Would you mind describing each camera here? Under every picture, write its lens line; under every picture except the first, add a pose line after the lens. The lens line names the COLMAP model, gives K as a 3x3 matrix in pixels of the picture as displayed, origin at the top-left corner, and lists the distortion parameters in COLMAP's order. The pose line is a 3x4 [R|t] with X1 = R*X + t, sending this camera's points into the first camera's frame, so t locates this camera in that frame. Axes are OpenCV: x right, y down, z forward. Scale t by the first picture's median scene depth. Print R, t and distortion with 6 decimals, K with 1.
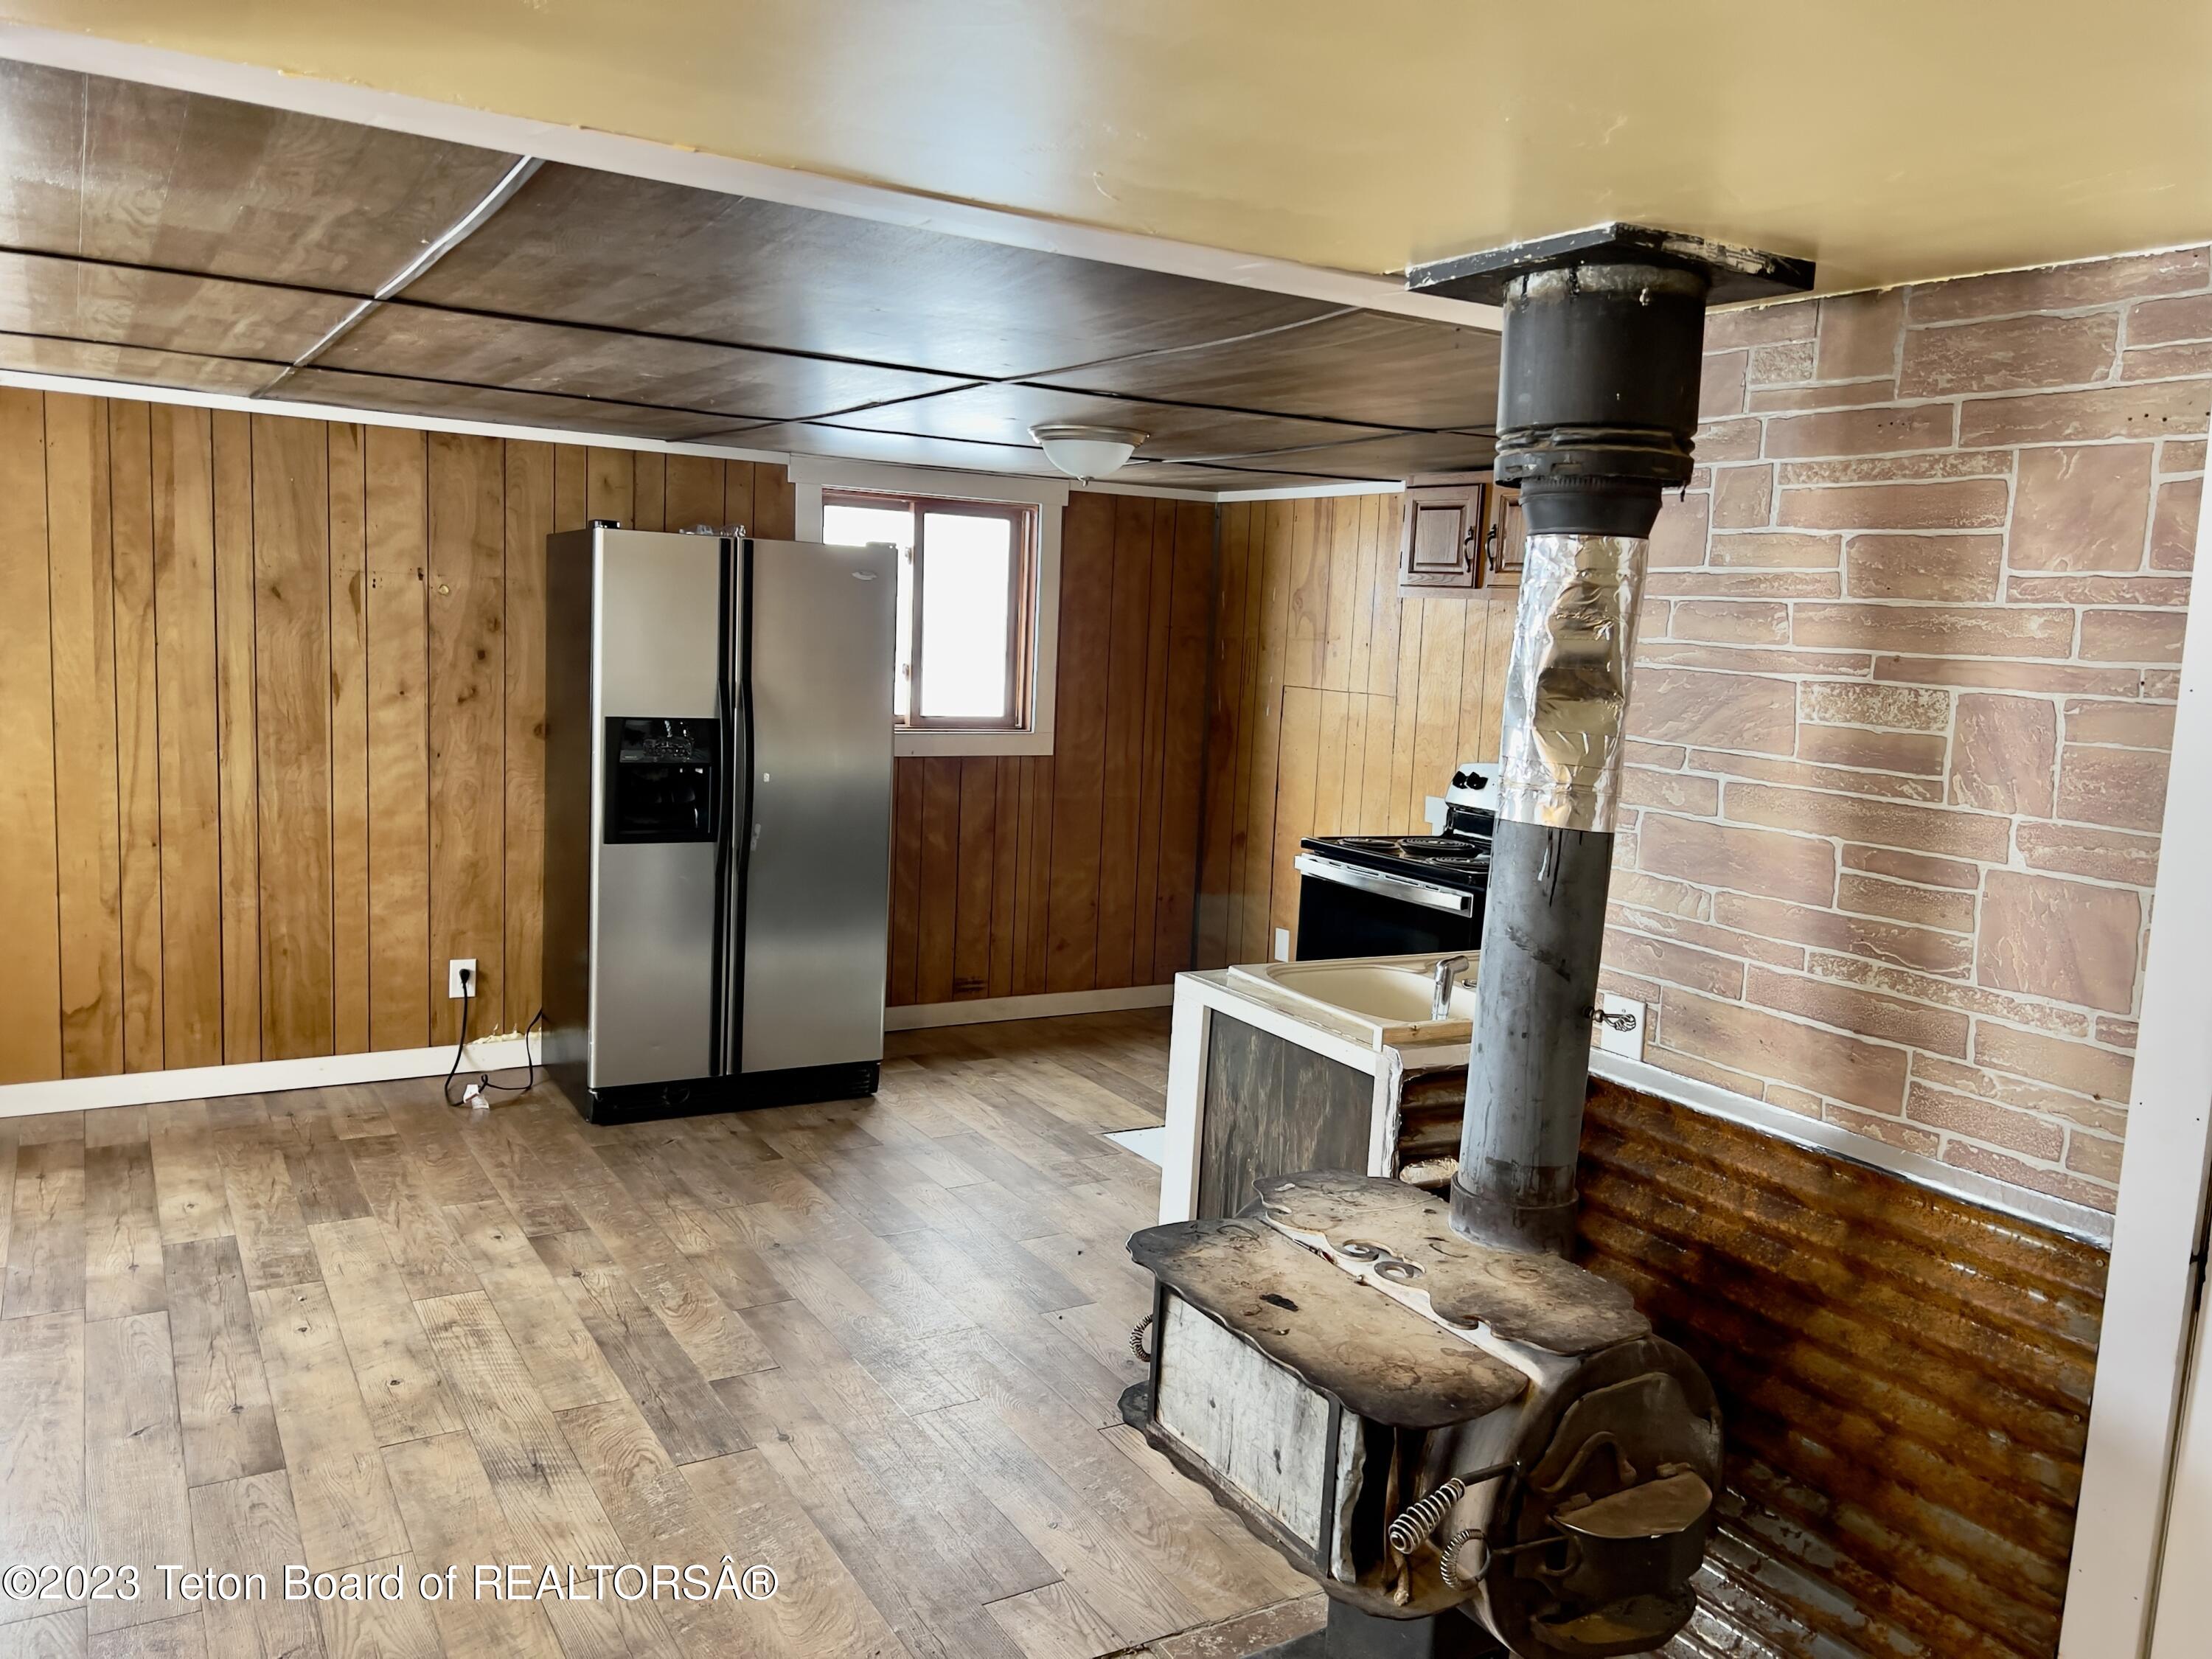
lens RADIAL K [[1642.7, 0, 1101.7], [0, 1642.7, 809.3], [0, 0, 1]] dist [0.039783, -0.048174]
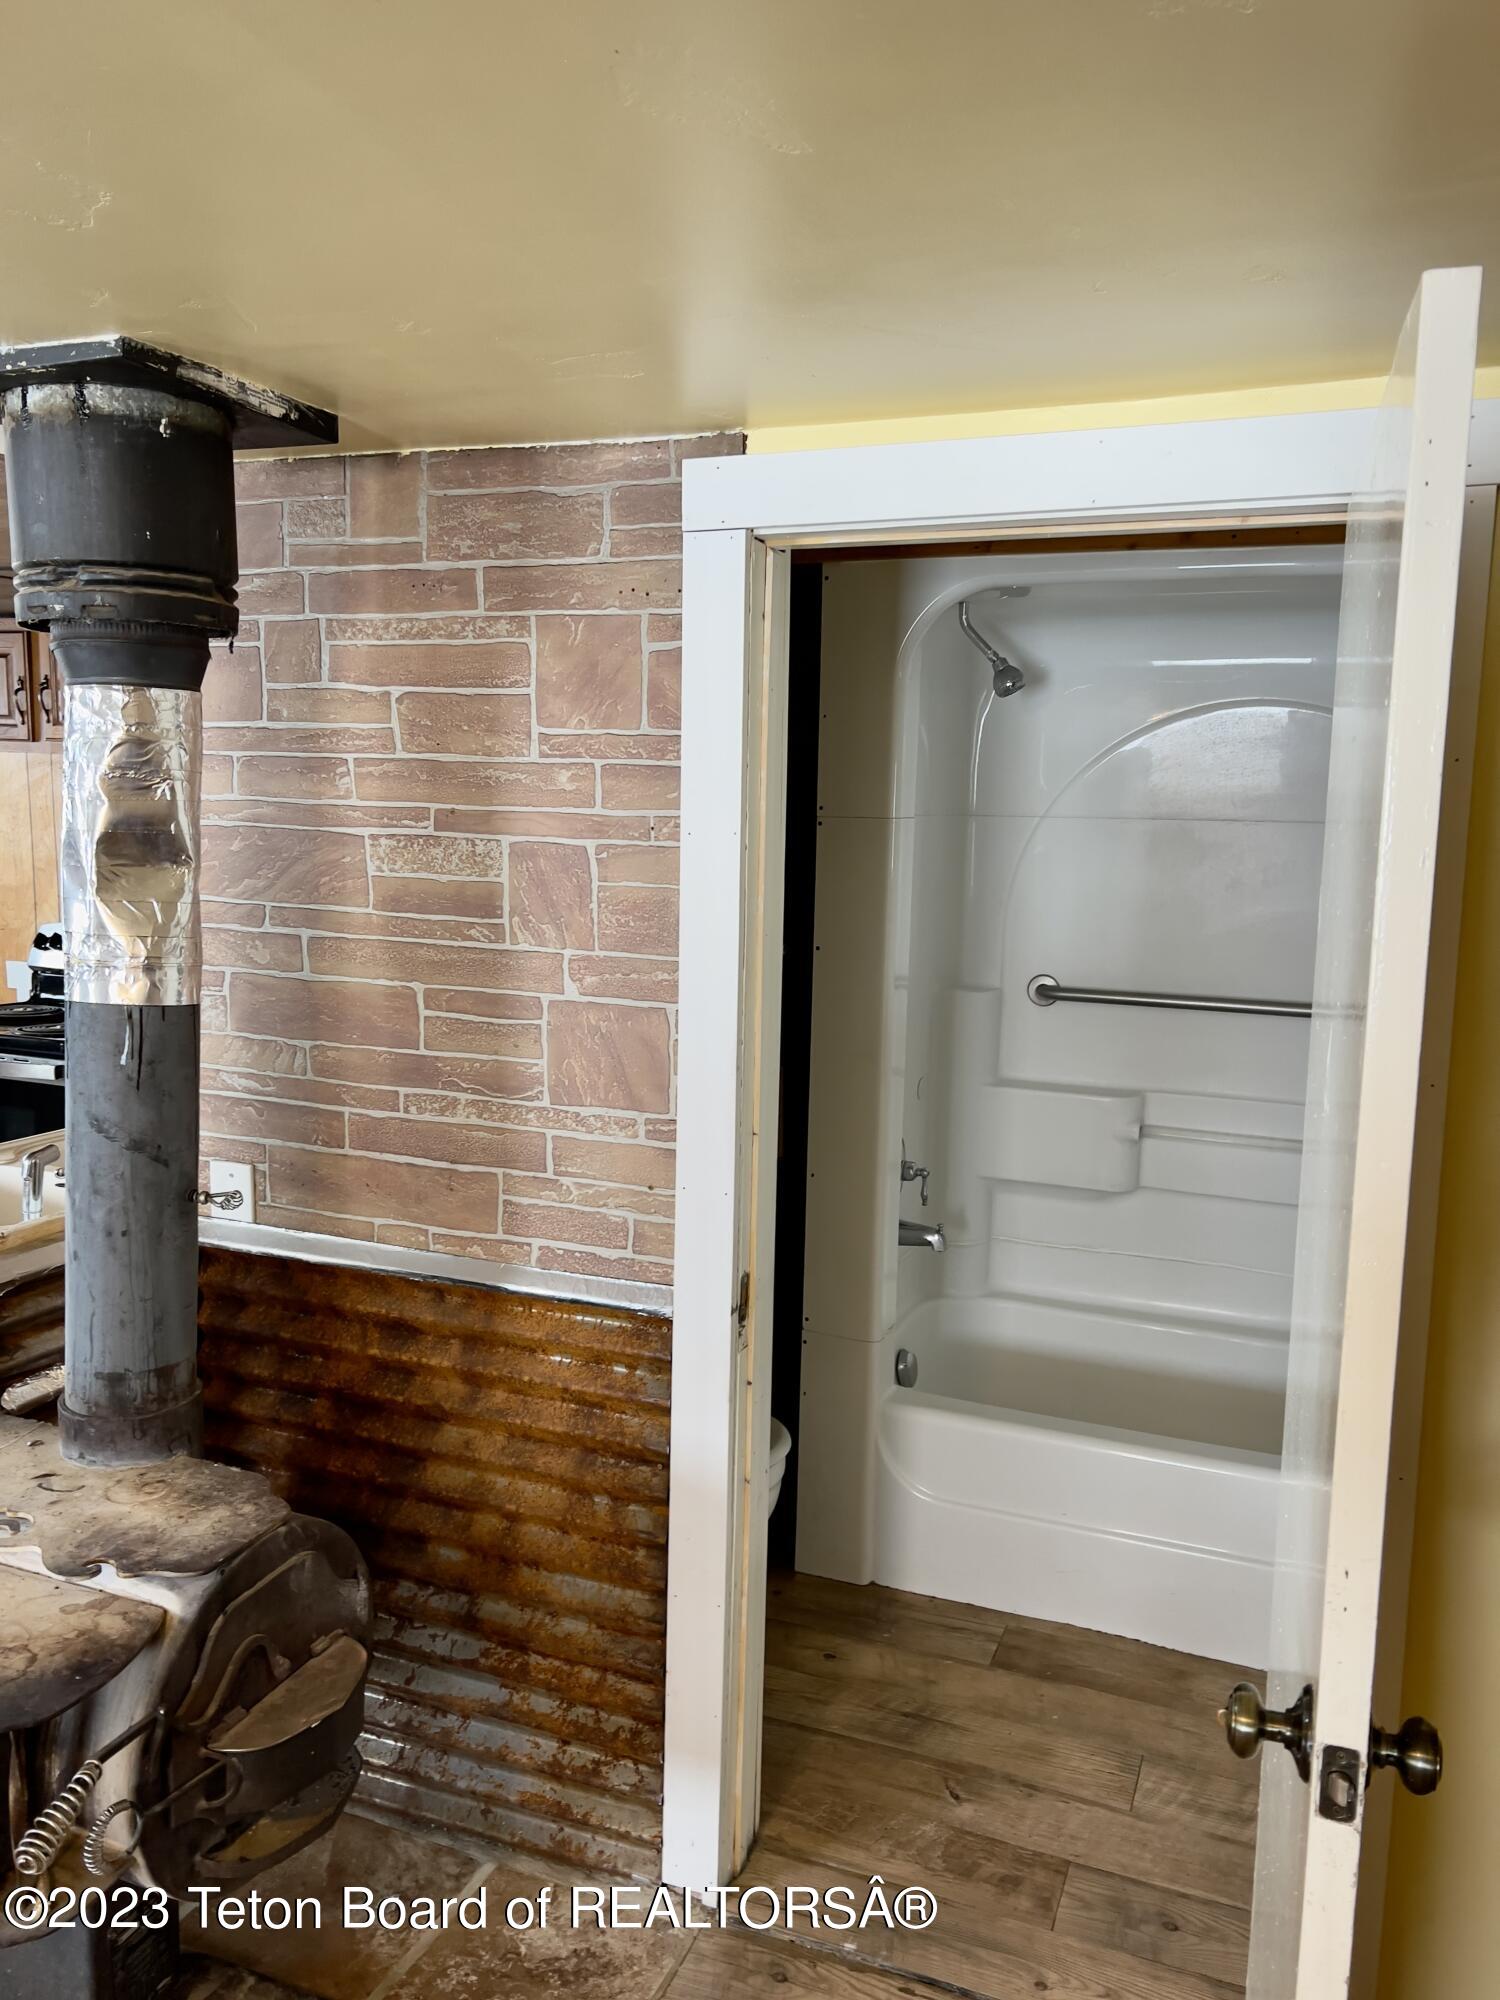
lens RADIAL K [[1504.4, 0, 753.5], [0, 1504.4, 1006.2], [0, 0, 1]] dist [0.082379, -0.118486]
pose [[0.795255, -0.109556, 0.596295, 0.043142], [0.085614, 0.993975, 0.068441, -0.016660], [-0.600200, -0.003377, 0.799843, 0.109635]]
